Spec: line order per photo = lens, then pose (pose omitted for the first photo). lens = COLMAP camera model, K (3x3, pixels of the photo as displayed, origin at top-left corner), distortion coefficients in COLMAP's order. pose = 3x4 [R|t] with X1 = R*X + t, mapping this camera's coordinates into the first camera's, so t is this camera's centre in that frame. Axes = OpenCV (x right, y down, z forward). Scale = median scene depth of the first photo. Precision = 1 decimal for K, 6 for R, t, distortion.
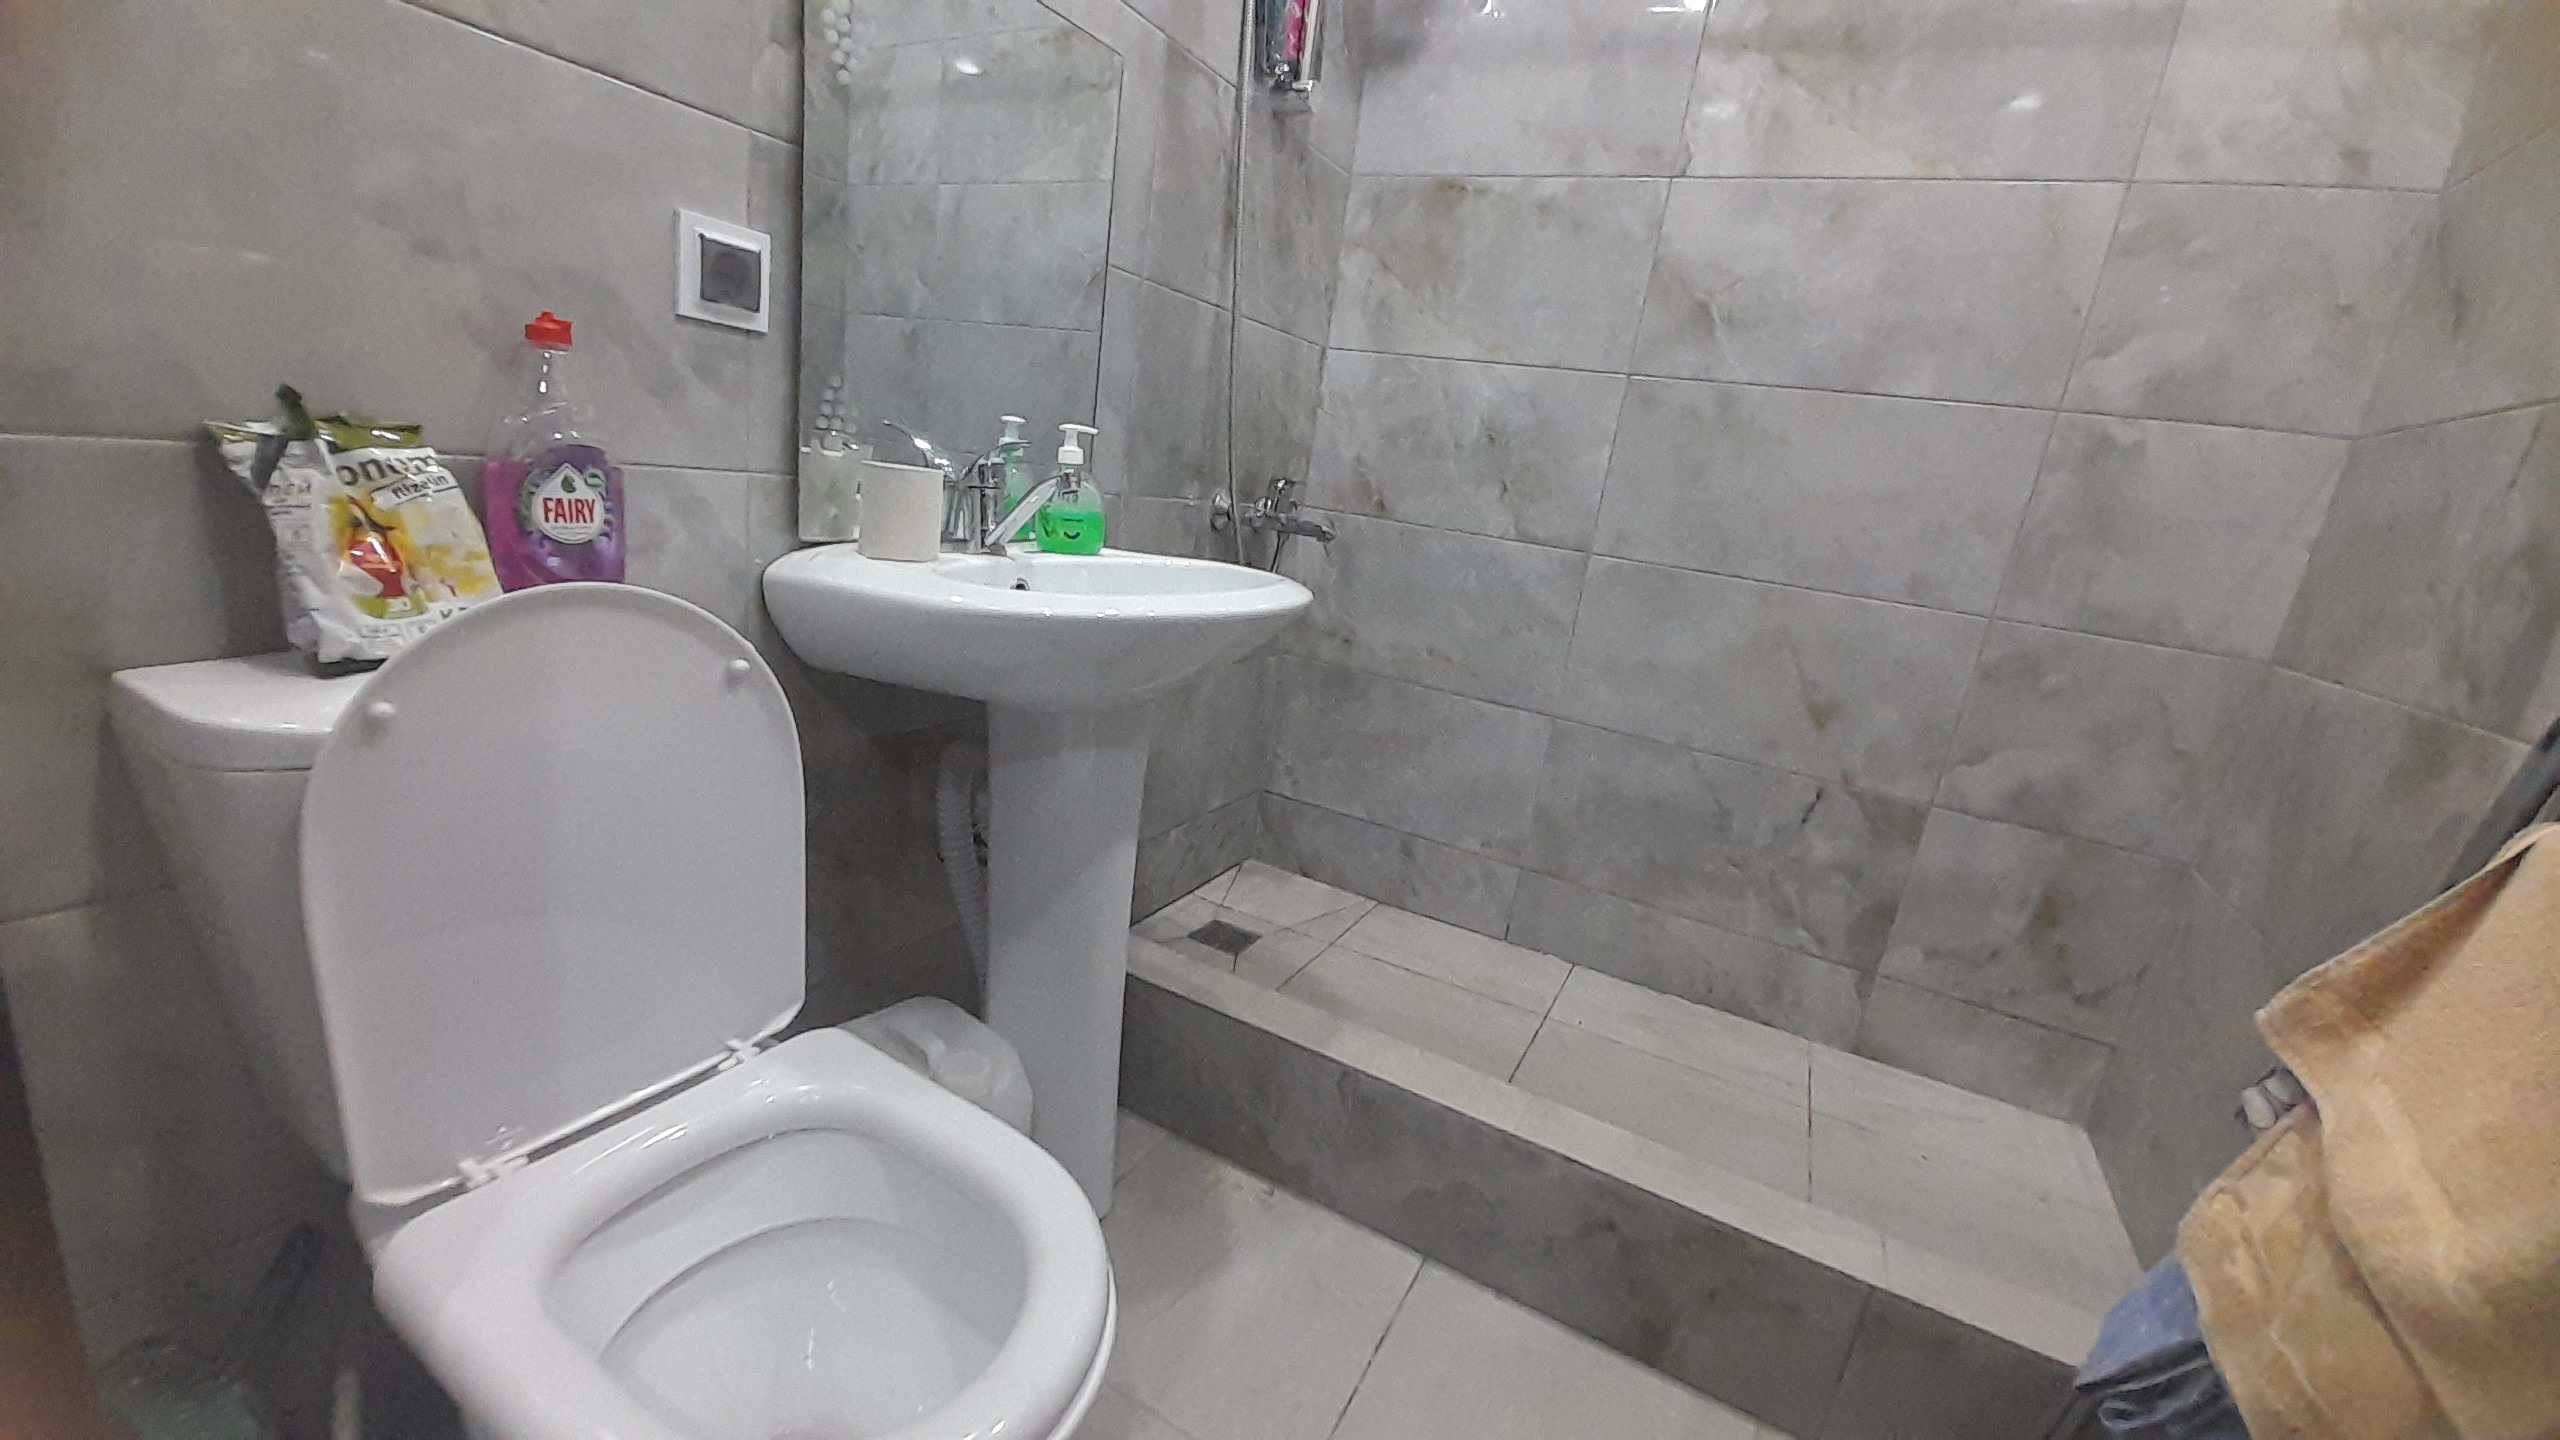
lens RADIAL K [[1003.1, 0, 1274.7], [0, 1003.1, 719.8], [0, 0, 1]] dist [-0.008953, -0.000784]
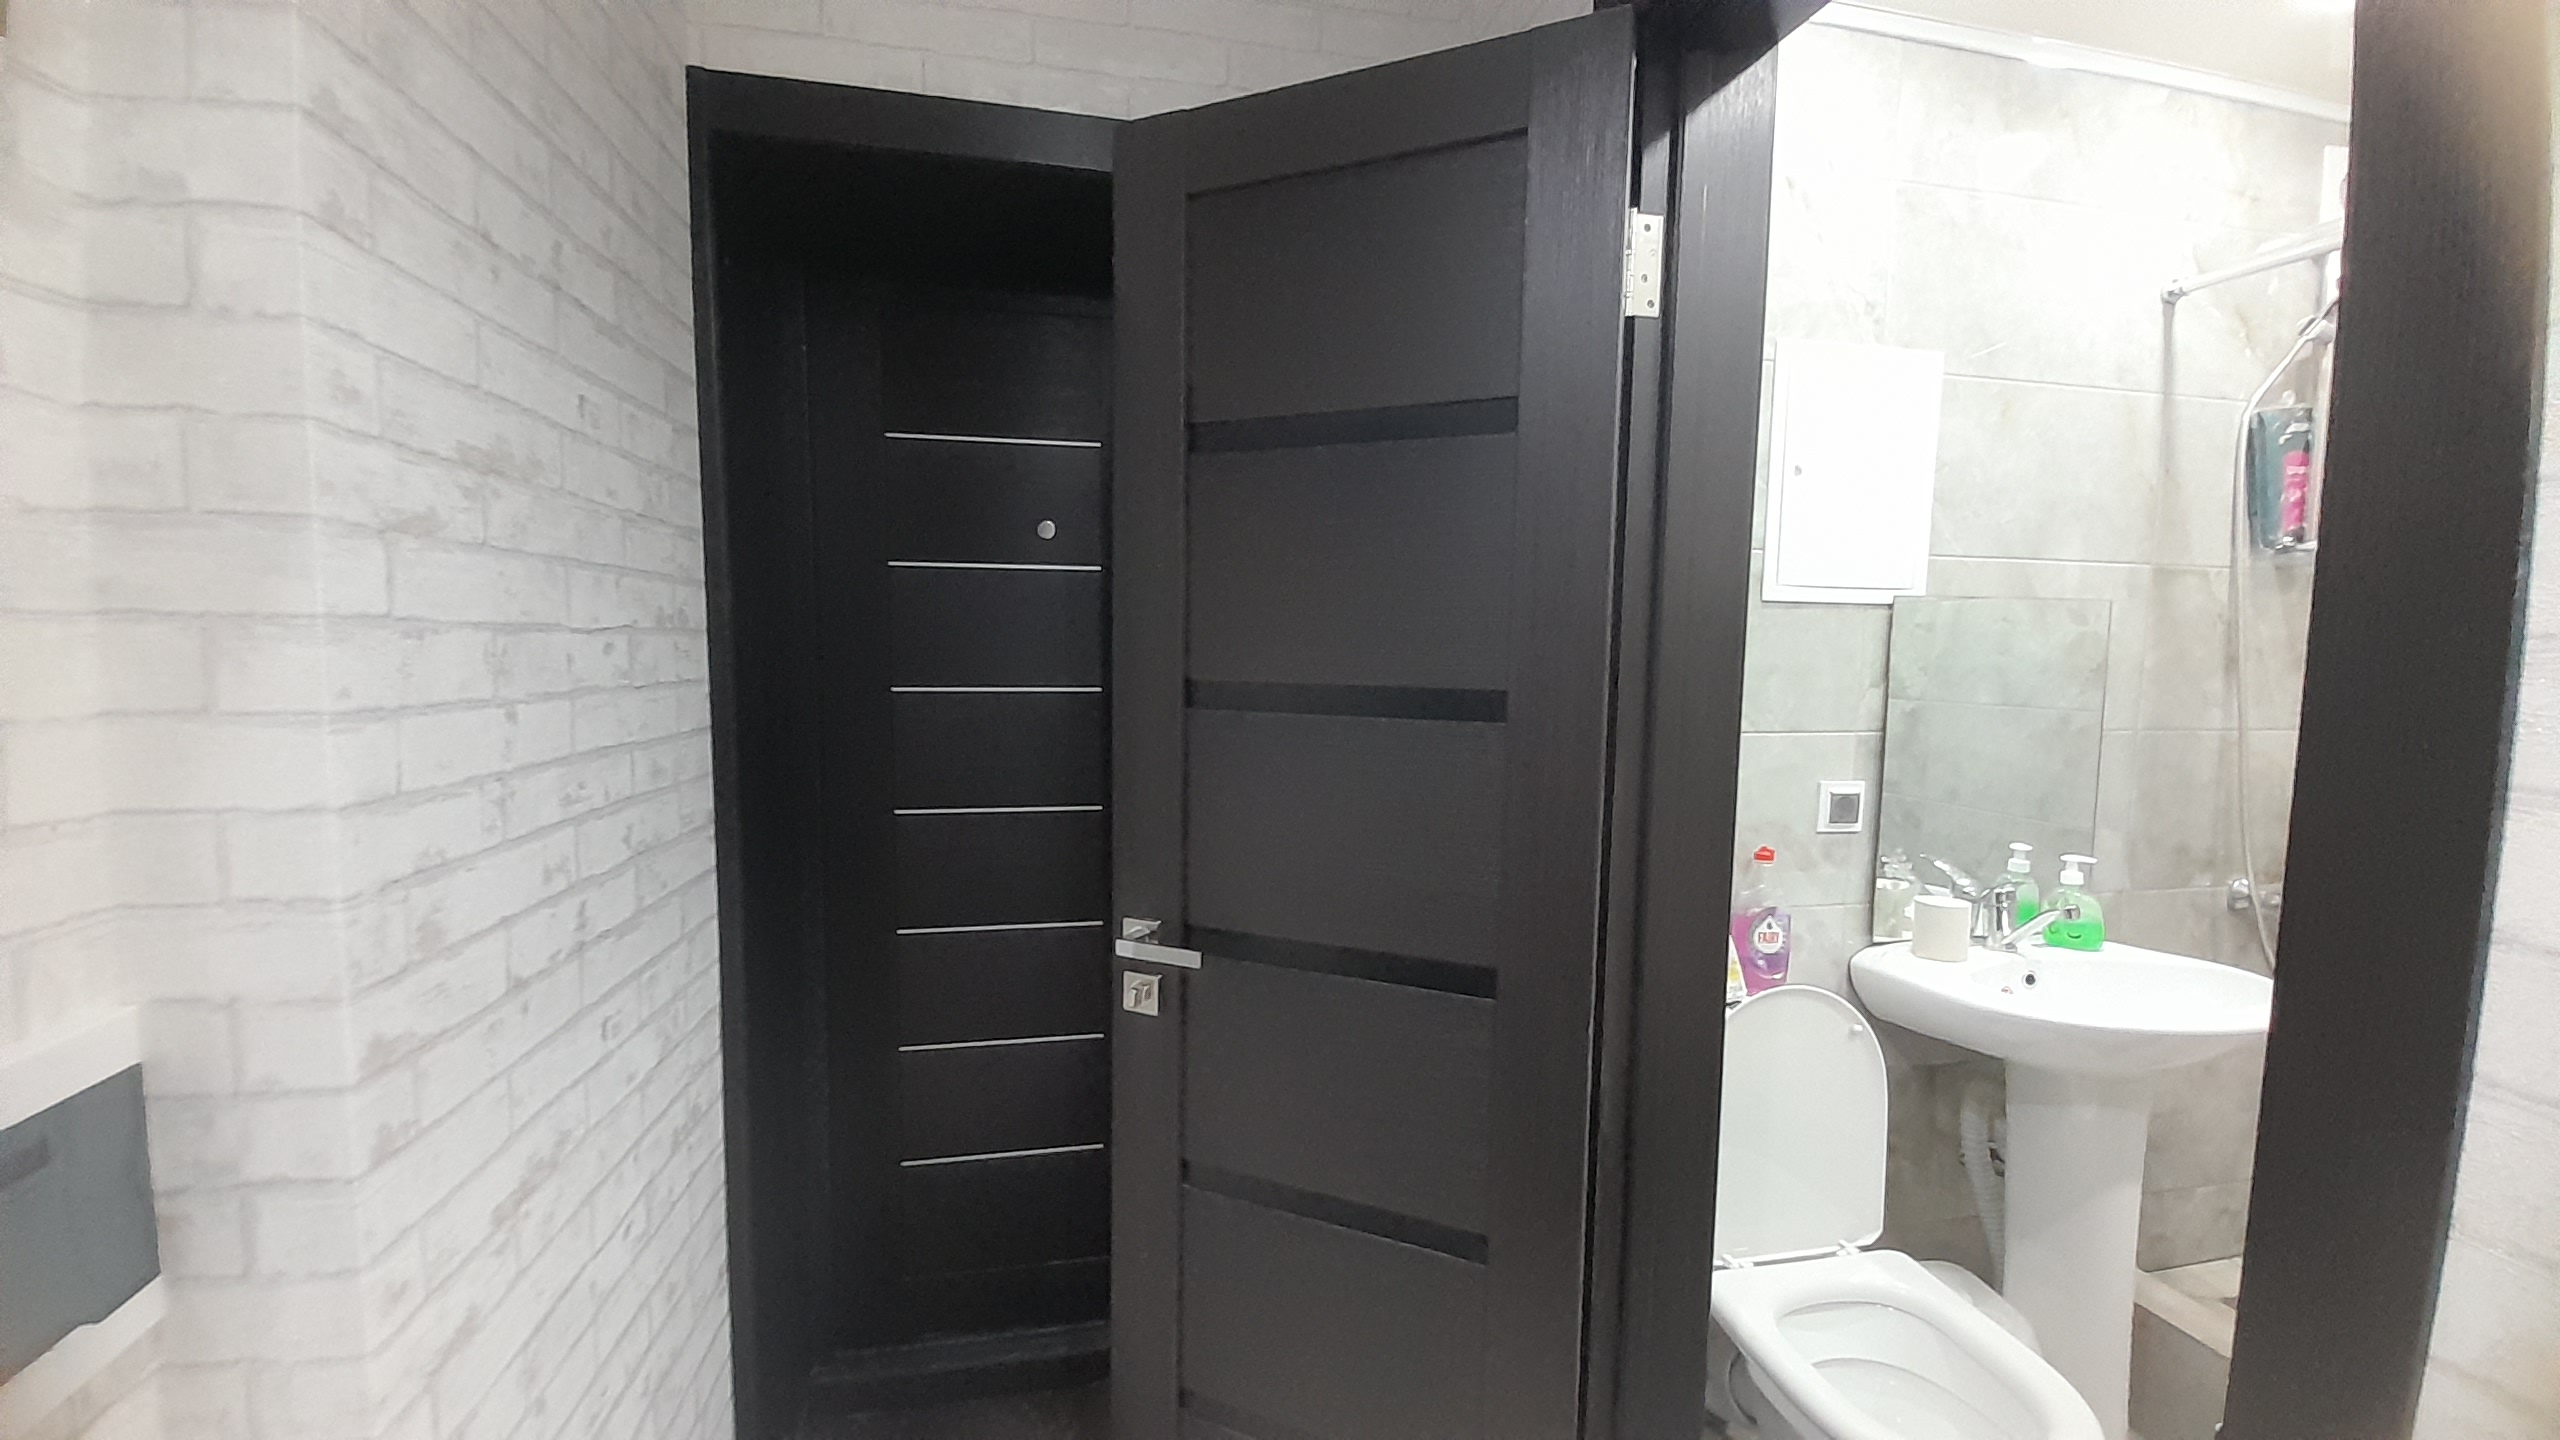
lens RADIAL K [[1003.1, 0, 1276.4], [0, 1003.1, 727.7], [0, 0, 1]] dist [-0.008953, -0.000784]
pose [[0.642985, -0.059575, -0.763558, 0.159877], [-0.117695, 0.977442, -0.175373, -0.102862], [0.756781, 0.202629, 0.621468, -0.760326]]
